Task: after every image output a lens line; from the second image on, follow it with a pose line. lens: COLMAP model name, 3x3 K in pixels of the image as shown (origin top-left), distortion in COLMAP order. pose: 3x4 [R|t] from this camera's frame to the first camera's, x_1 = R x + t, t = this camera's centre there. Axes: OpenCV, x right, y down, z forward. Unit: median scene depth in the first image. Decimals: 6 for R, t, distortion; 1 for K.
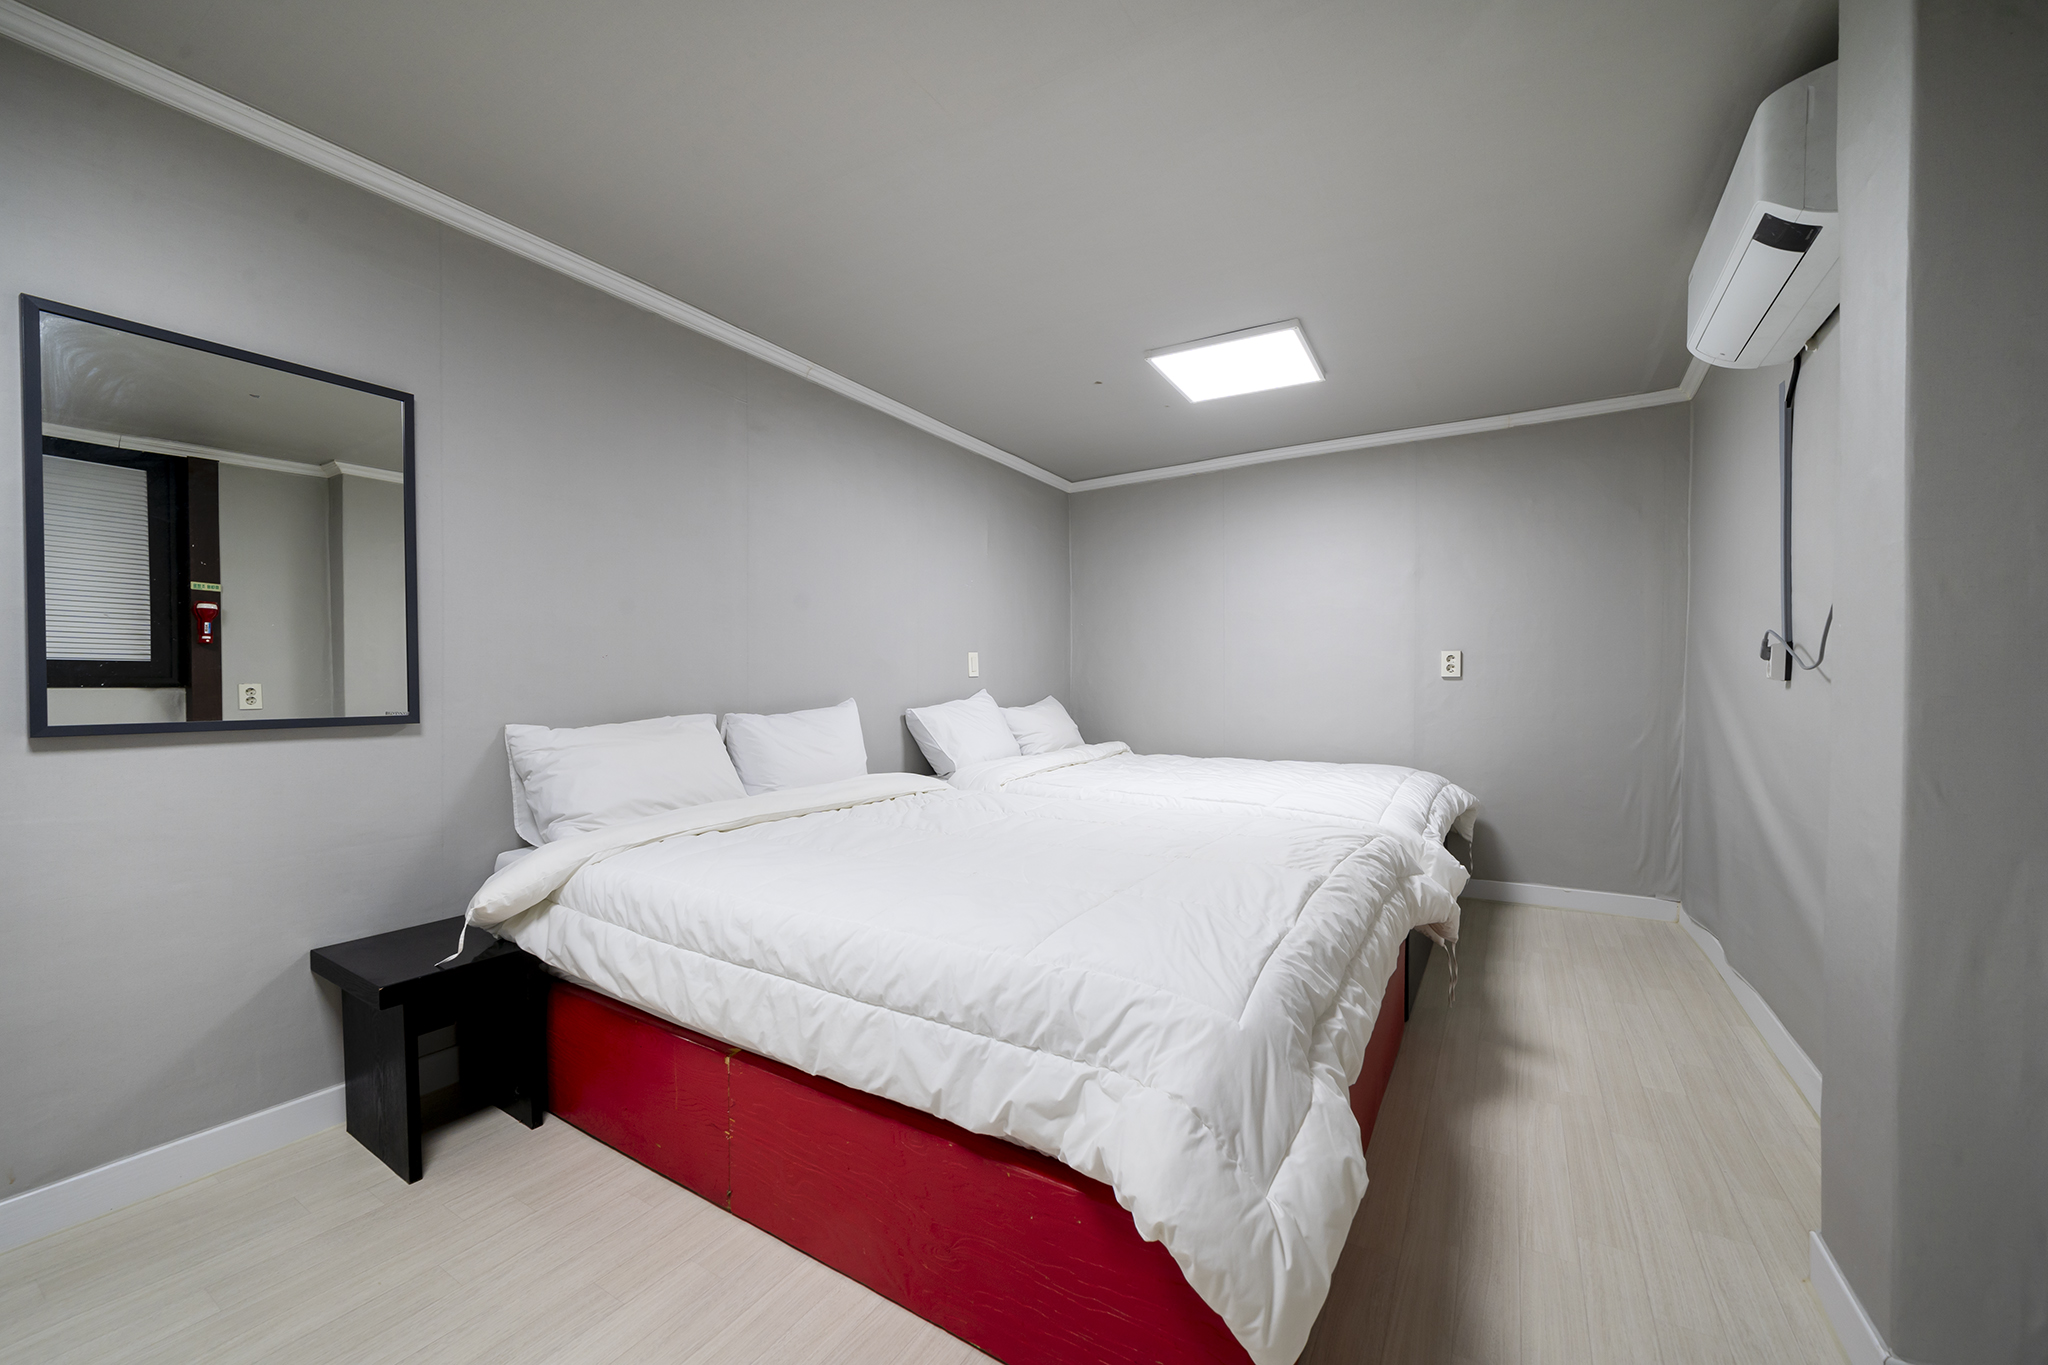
lens RADIAL K [[794.8, 0, 1022.5], [0, 794.8, 694.8], [0, 0, 1]] dist [-0.001325, -0.000112]
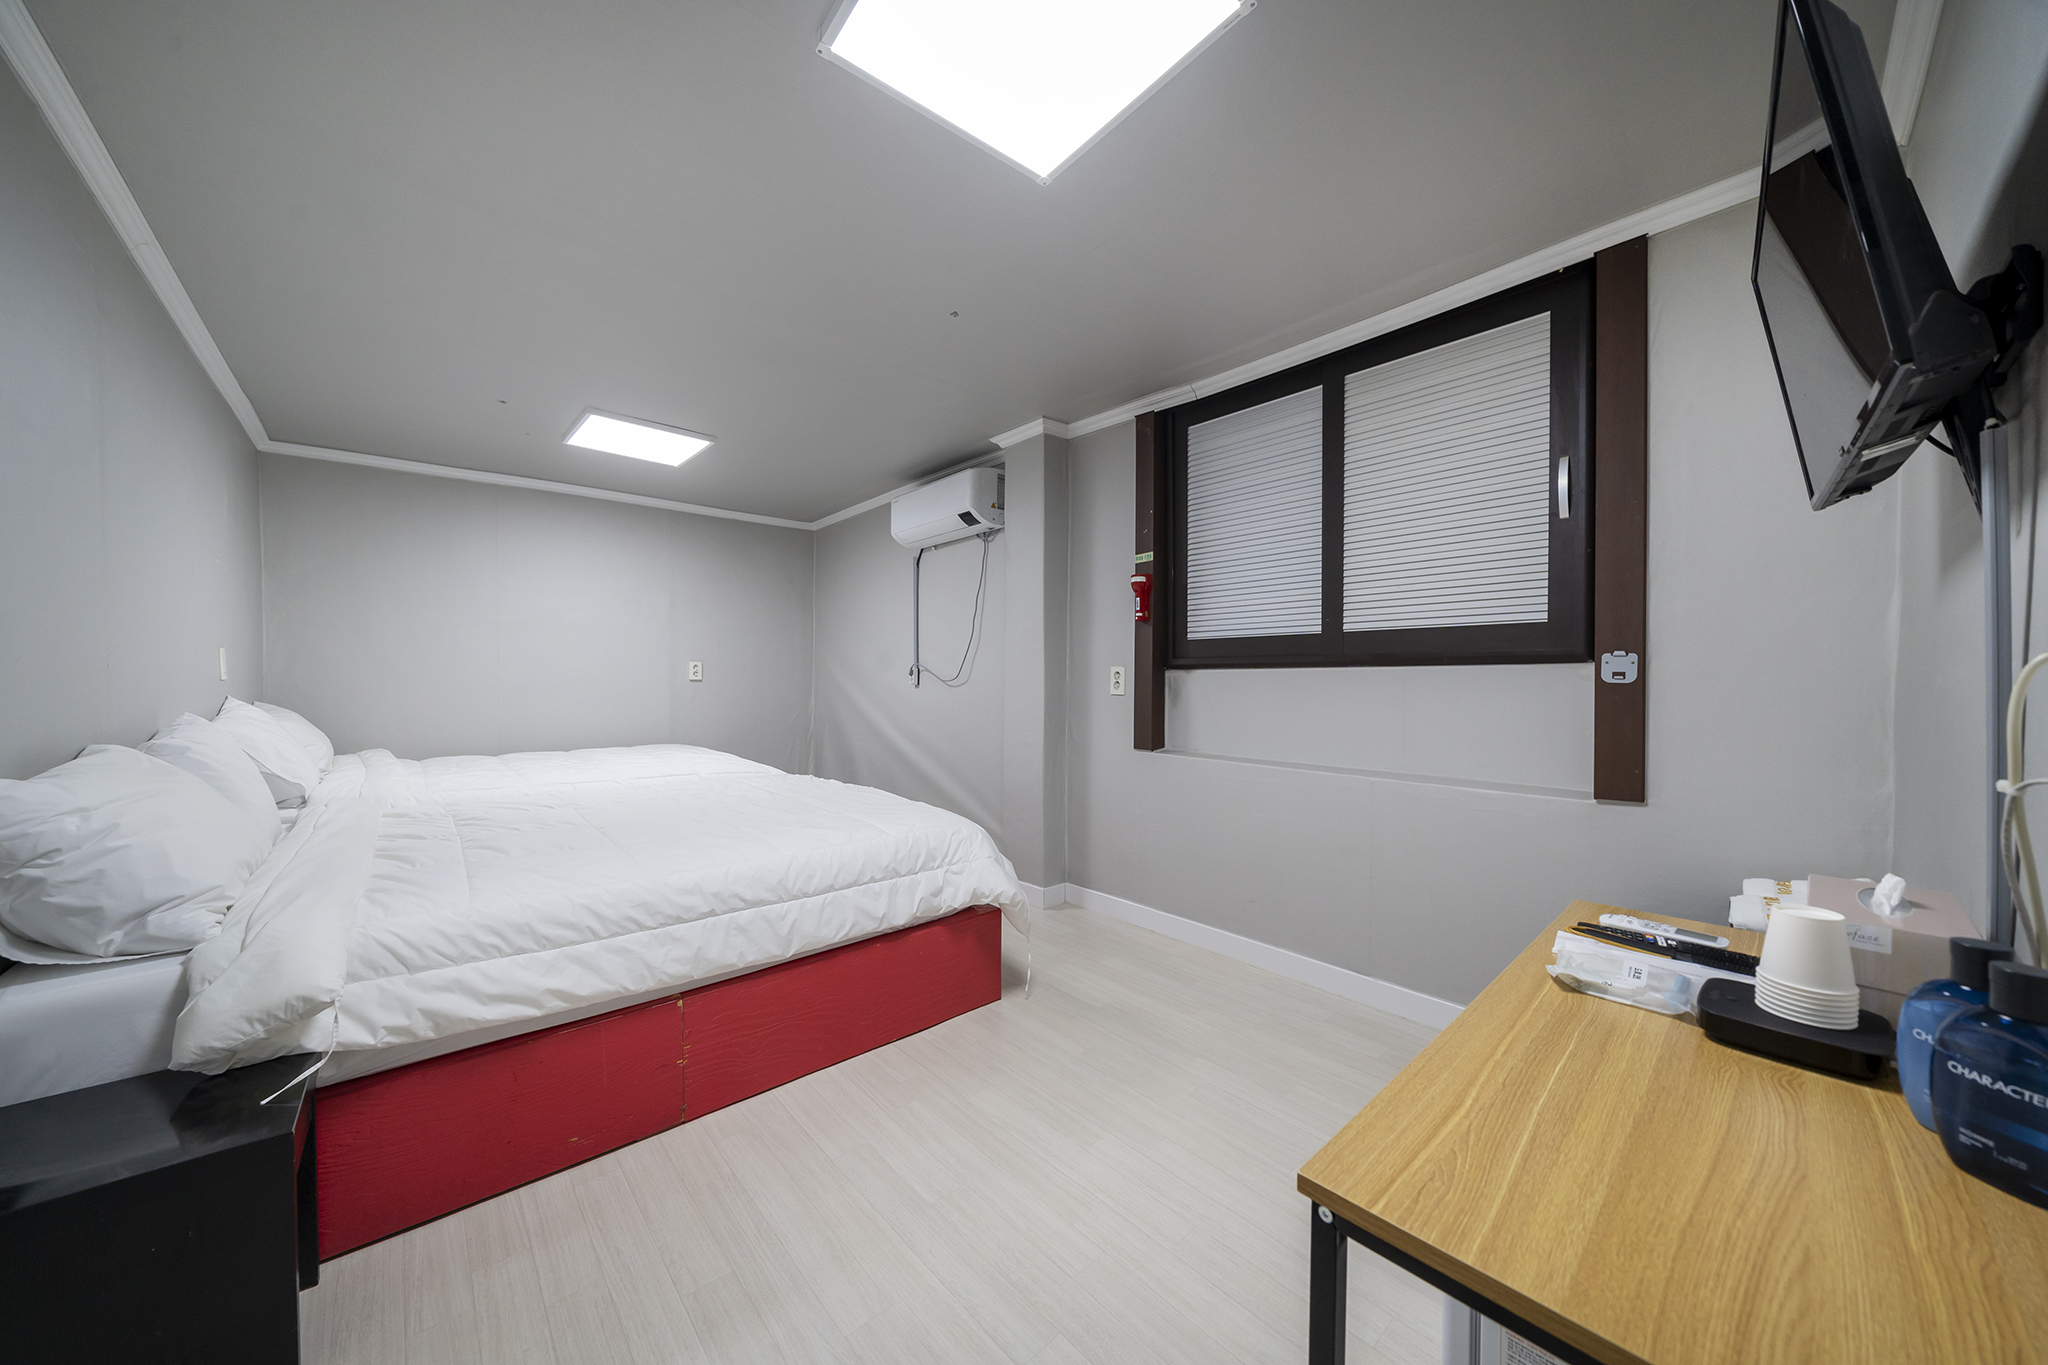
lens RADIAL K [[699.4, 0, 1014.6], [0, 699.4, 686.5], [0, 0, 1]] dist [-0.001447, -0.000151]
pose [[0.284463, -0.010851, 0.958626, -1.174587], [0.007982, 0.999928, 0.008950, -0.037698], [-0.958654, 0.005106, 0.284529, 0.170889]]
